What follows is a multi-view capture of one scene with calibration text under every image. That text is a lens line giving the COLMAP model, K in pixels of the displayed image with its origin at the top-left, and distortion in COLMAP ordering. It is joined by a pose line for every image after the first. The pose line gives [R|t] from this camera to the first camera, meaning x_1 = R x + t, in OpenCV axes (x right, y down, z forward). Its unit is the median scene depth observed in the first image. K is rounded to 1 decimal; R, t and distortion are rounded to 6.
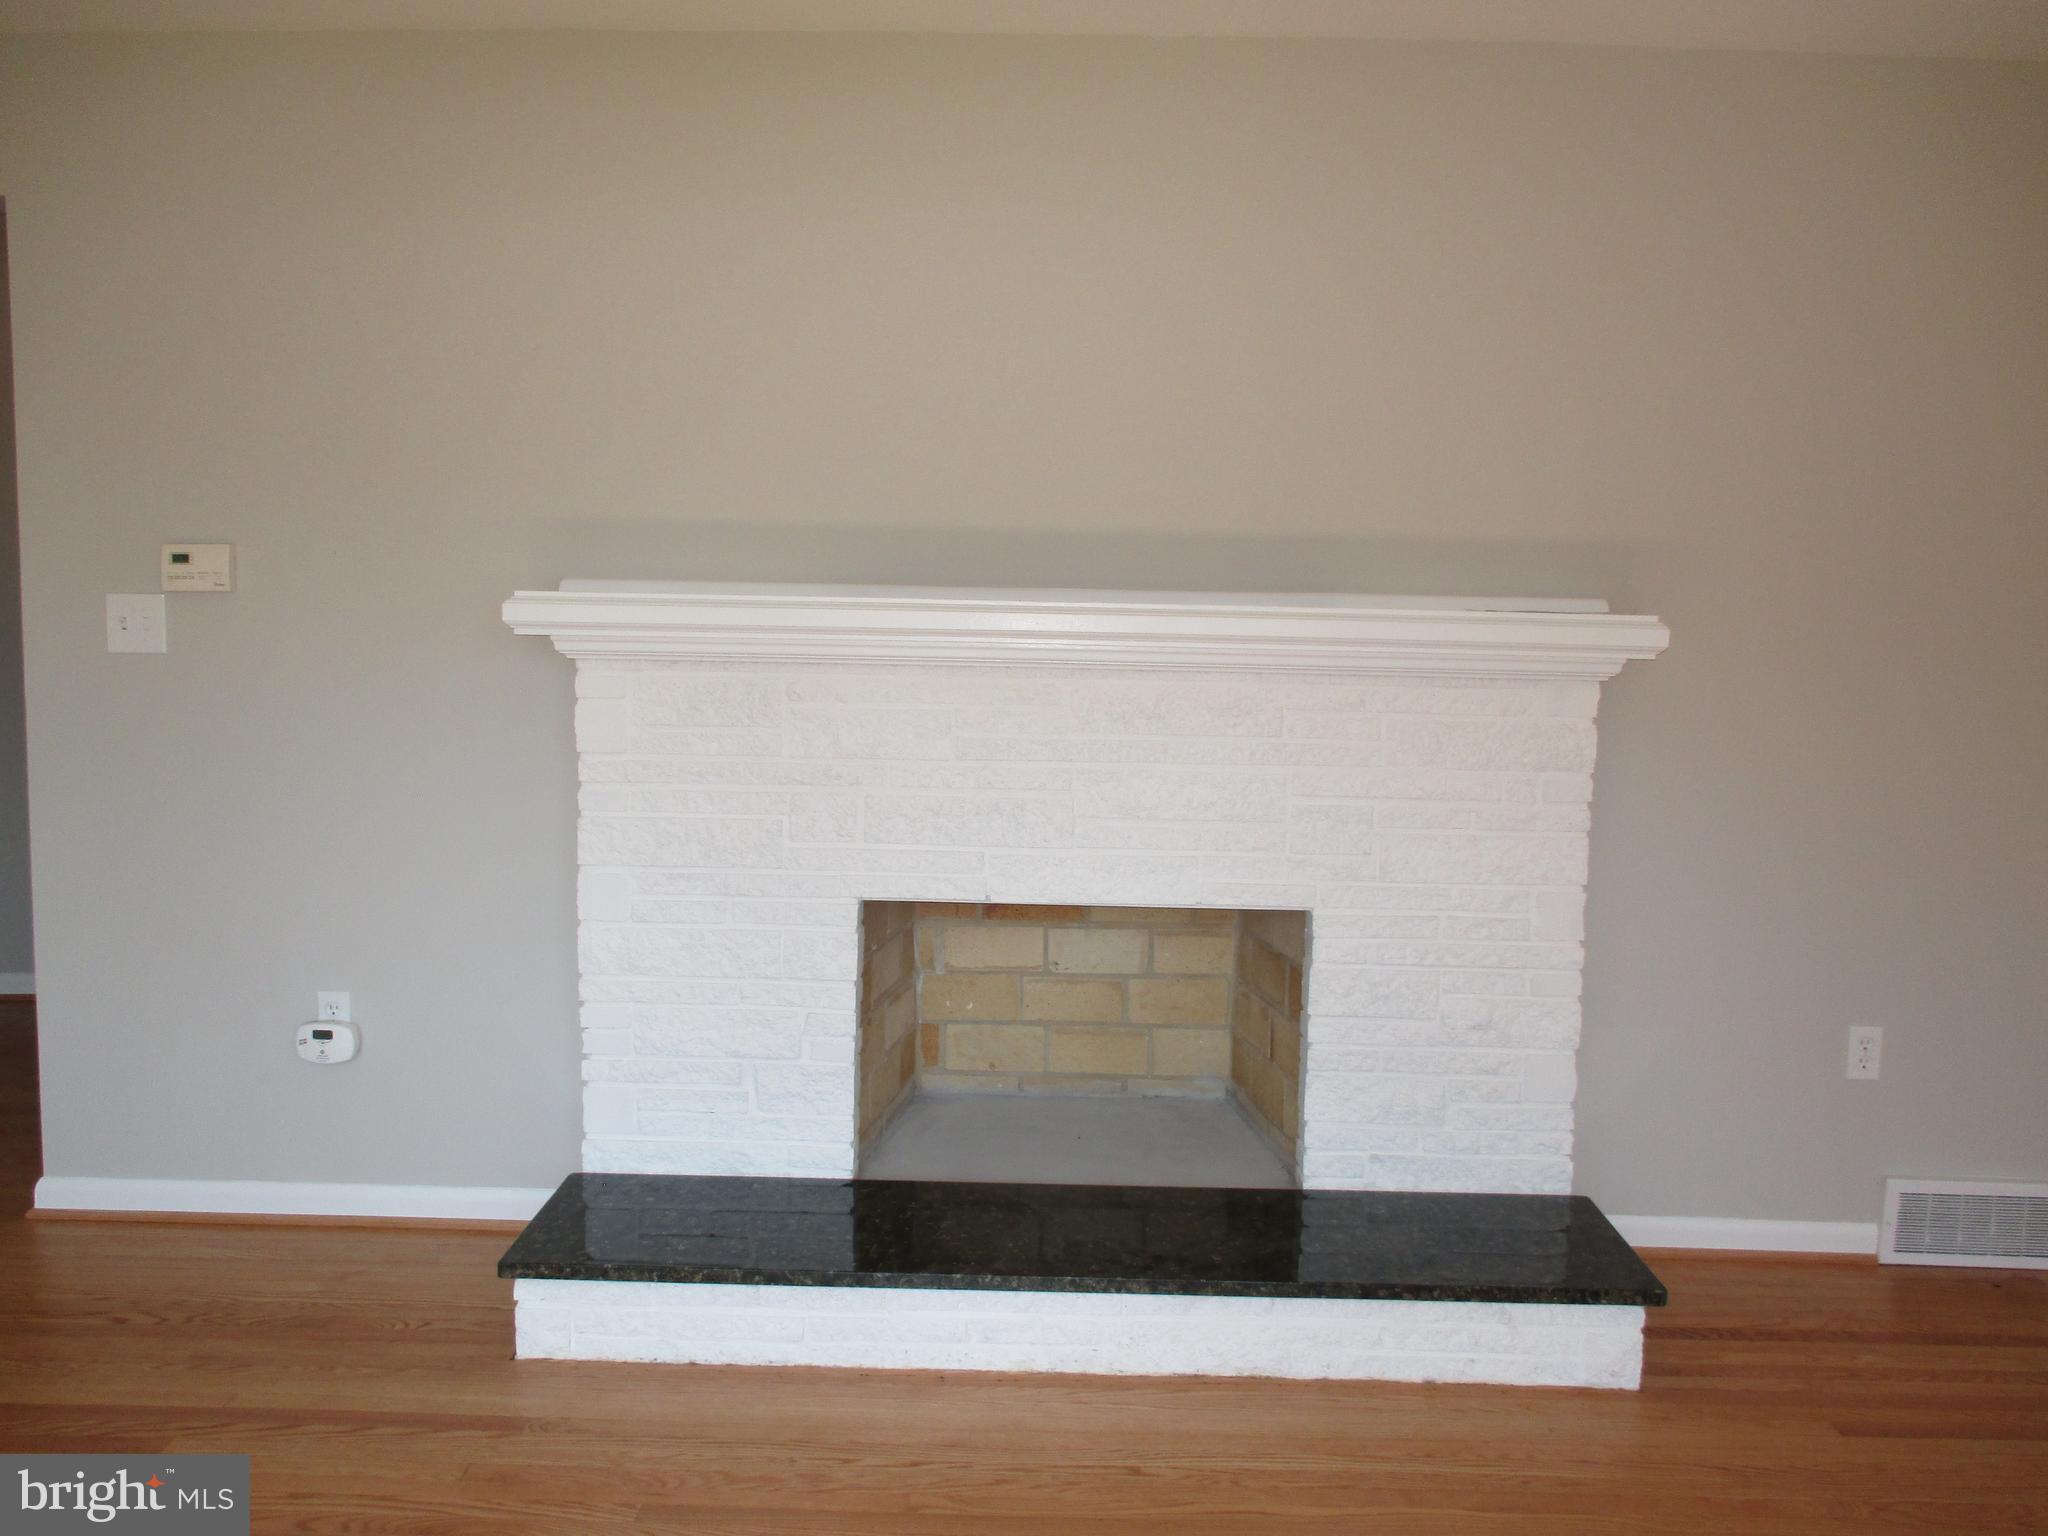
lens RADIAL K [[1695.2, 0, 1024.0], [0, 1695.2, 768.0], [0, 0, 1]] dist [-0.007277, 0.006229]
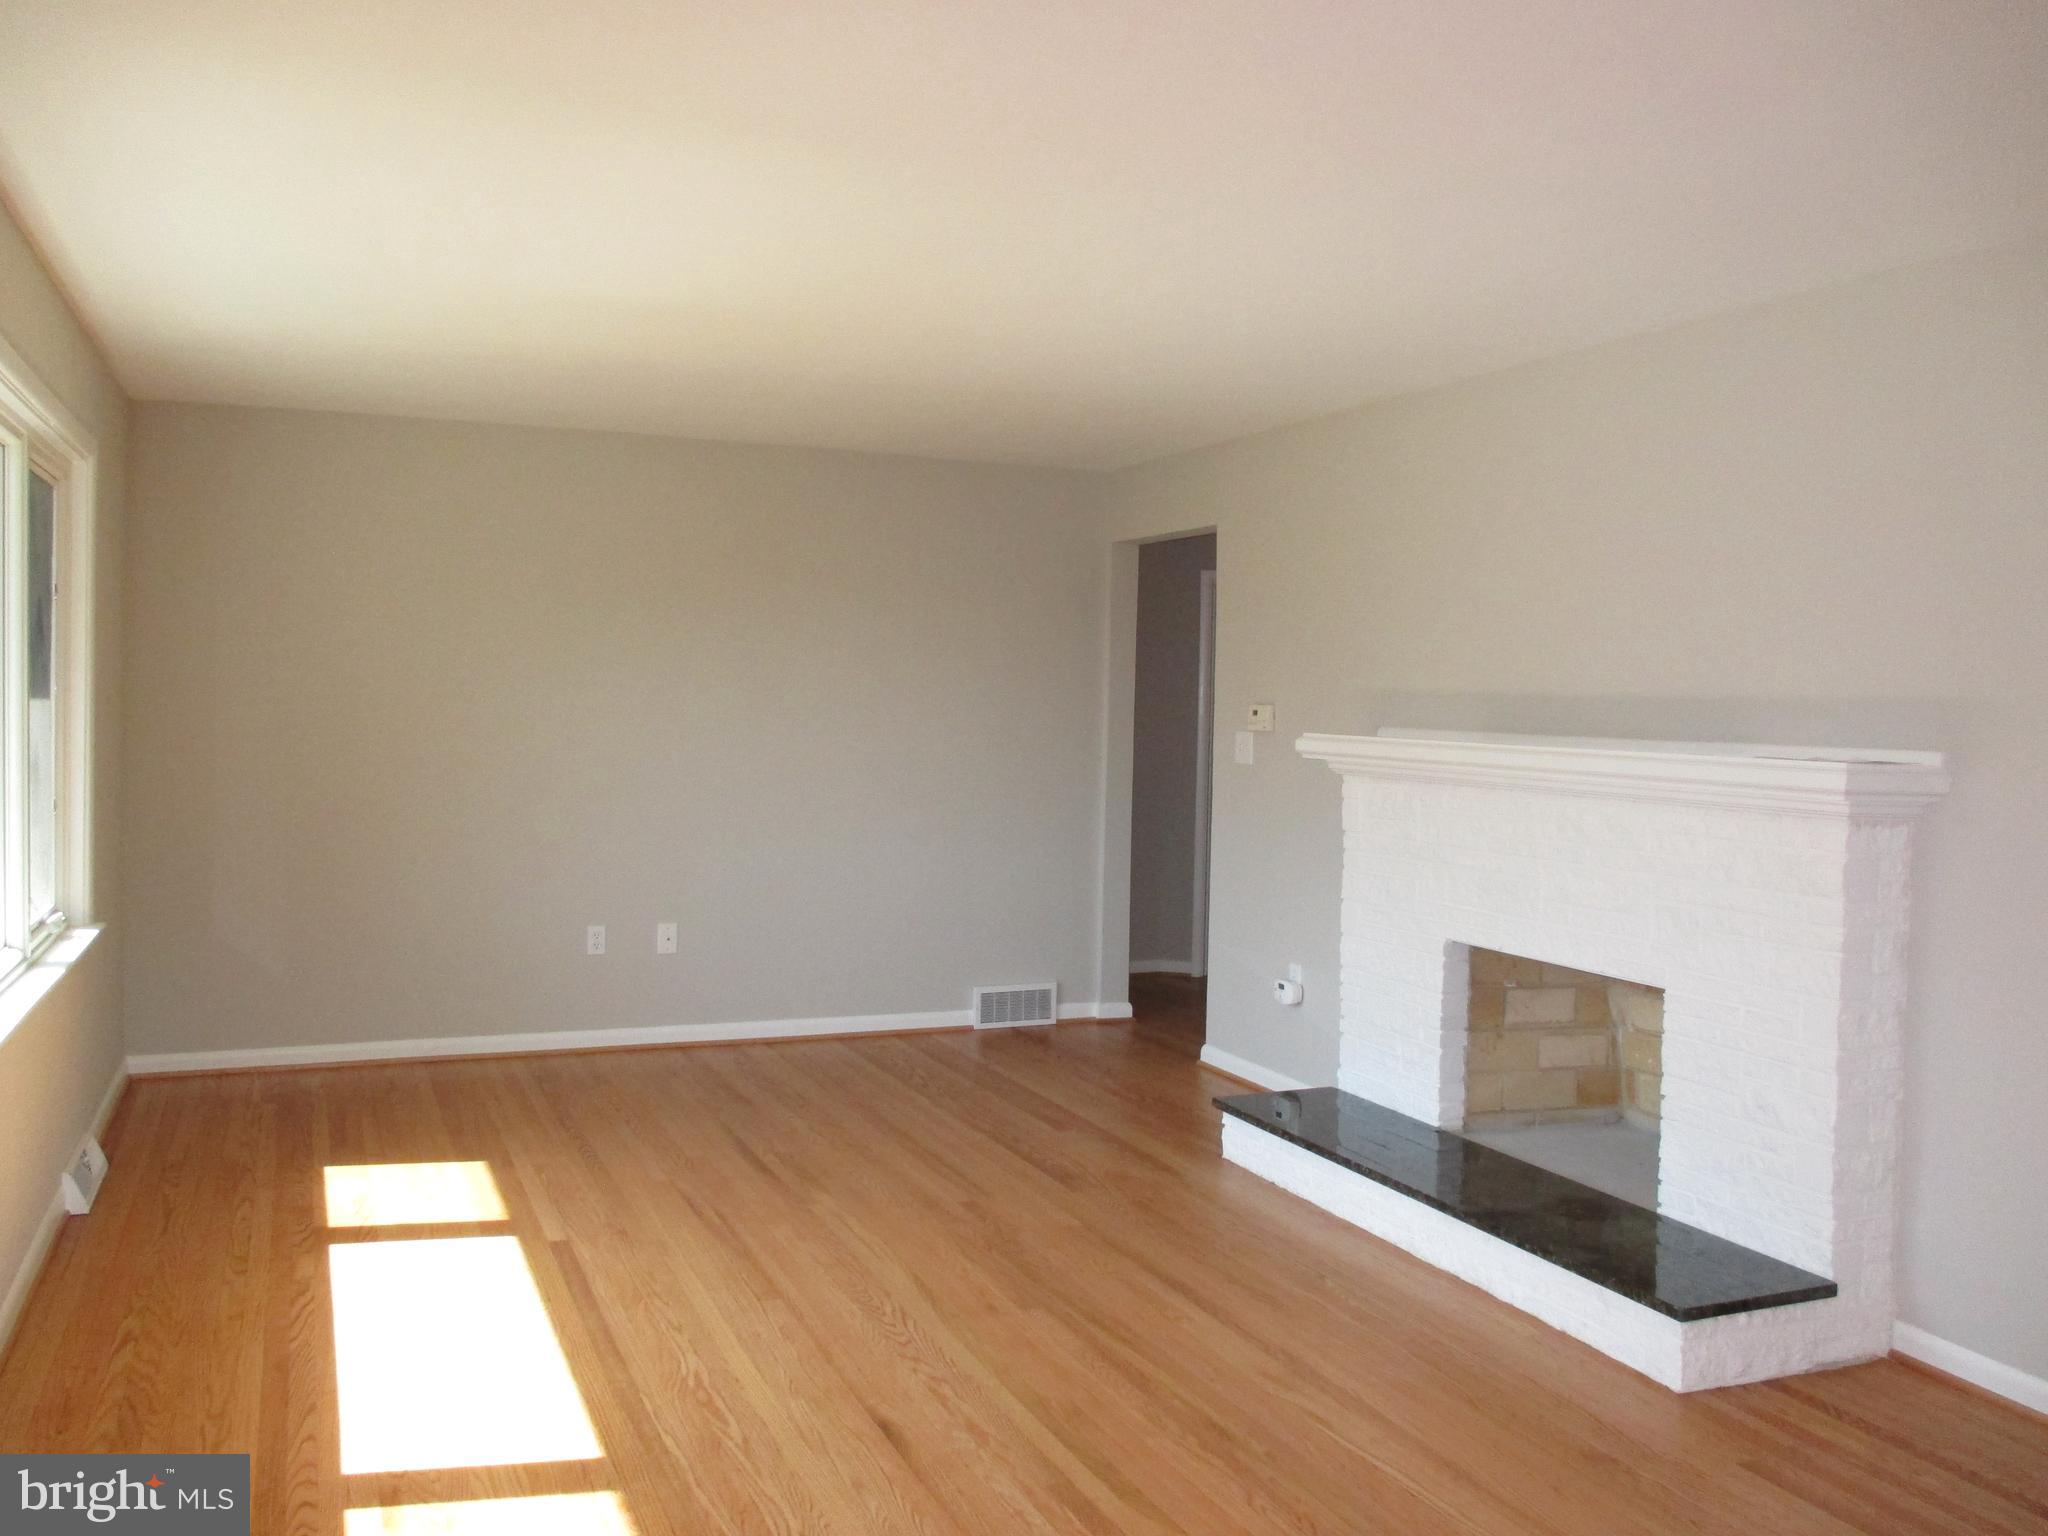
lens RADIAL K [[1695.2, 0, 1024.0], [0, 1695.2, 768.0], [0, 0, 1]] dist [-0.007277, 0.006229]
pose [[0.424170, 0.034501, -0.904925, 1.106191], [-0.111437, 0.993668, -0.014350, -0.010942], [0.898700, 0.106929, 0.425329, 0.002177]]
